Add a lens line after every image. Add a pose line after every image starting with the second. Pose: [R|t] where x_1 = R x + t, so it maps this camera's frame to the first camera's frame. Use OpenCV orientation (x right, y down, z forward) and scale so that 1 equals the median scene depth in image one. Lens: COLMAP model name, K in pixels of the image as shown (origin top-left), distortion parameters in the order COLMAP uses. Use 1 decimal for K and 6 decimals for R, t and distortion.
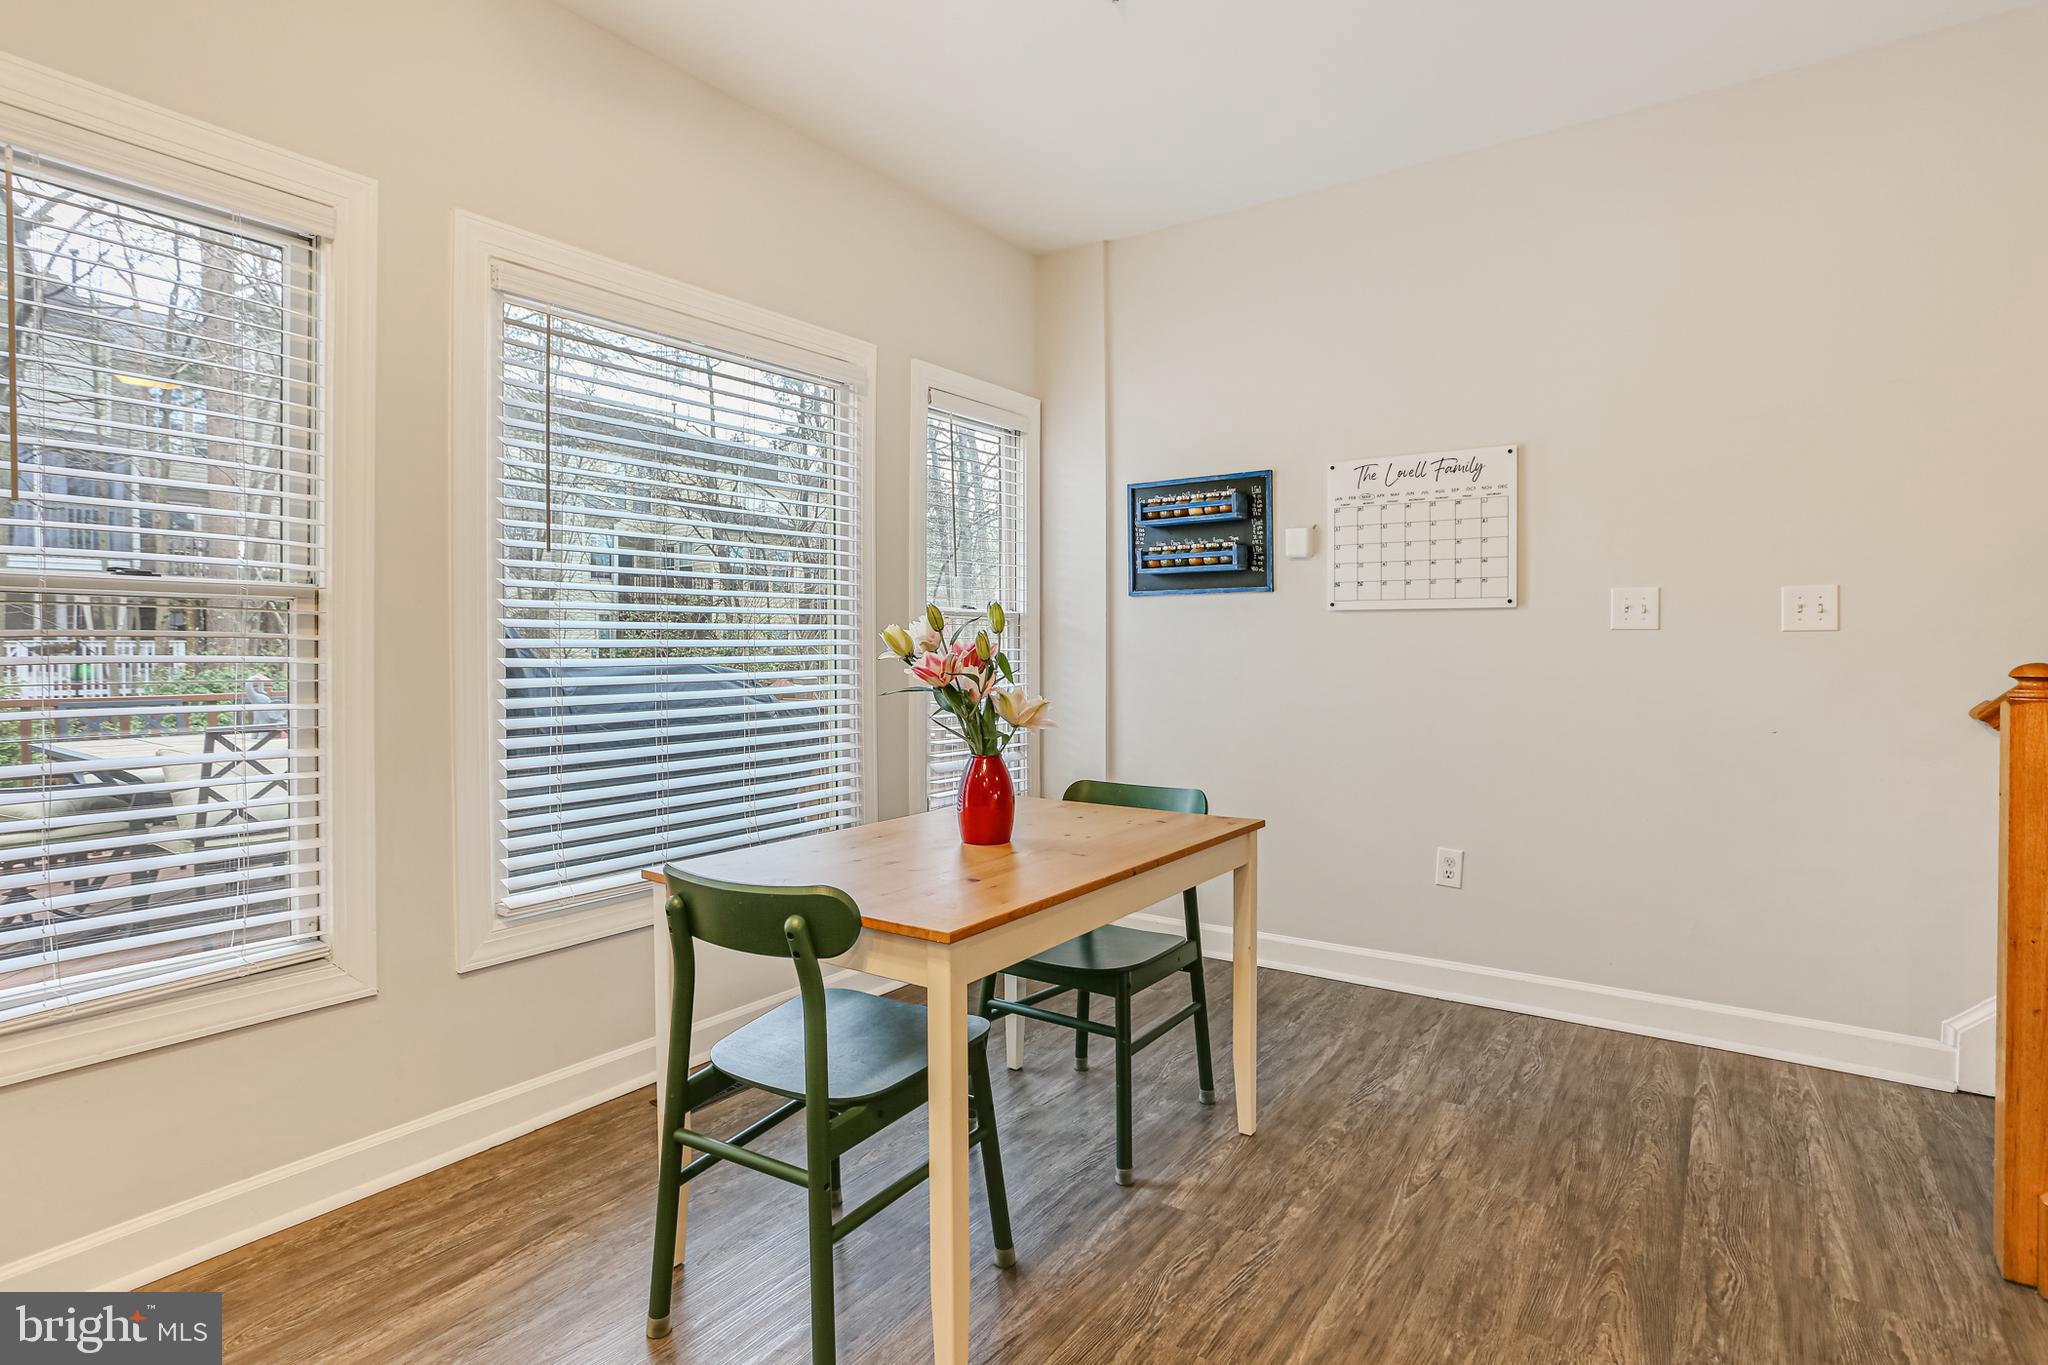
lens RADIAL K [[1046.3, 0, 1017.7], [0, 1046.3, 641.0], [0, 0, 1]] dist [-0.045737, 0.000908]
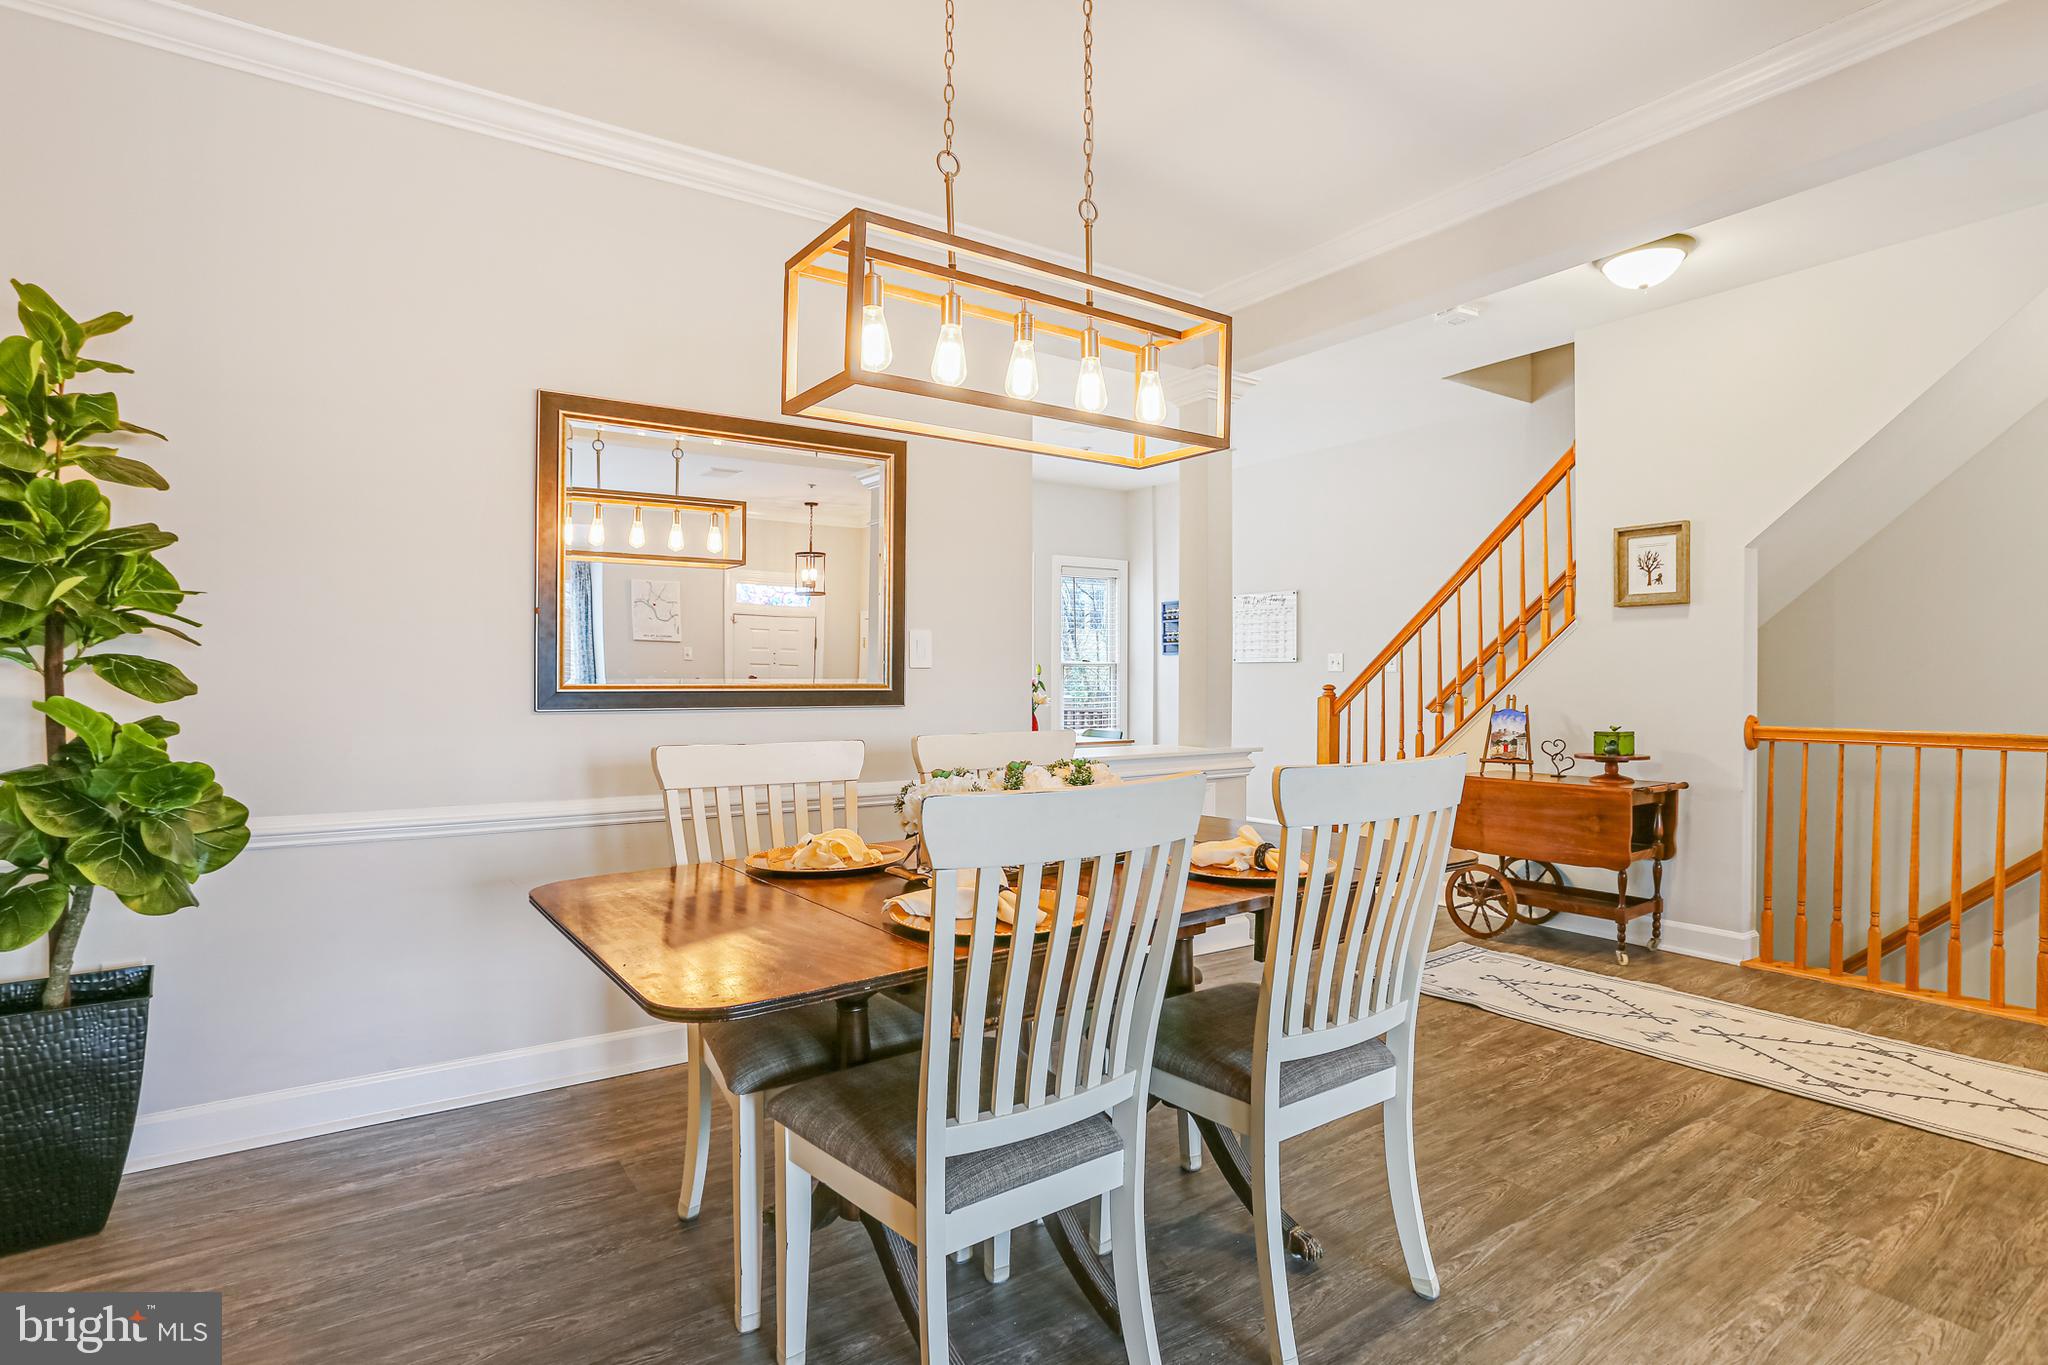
lens RADIAL K [[1031.7, 0, 1021.1], [0, 1031.7, 676.5], [0, 0, 1]] dist [-0.070267, 0.035154]
pose [[0.939544, 0.001634, -0.342423, 0.649651], [-0.002276, 0.999996, -0.001473, 0.002969], [0.342420, 0.002163, 0.939545, -1.233880]]
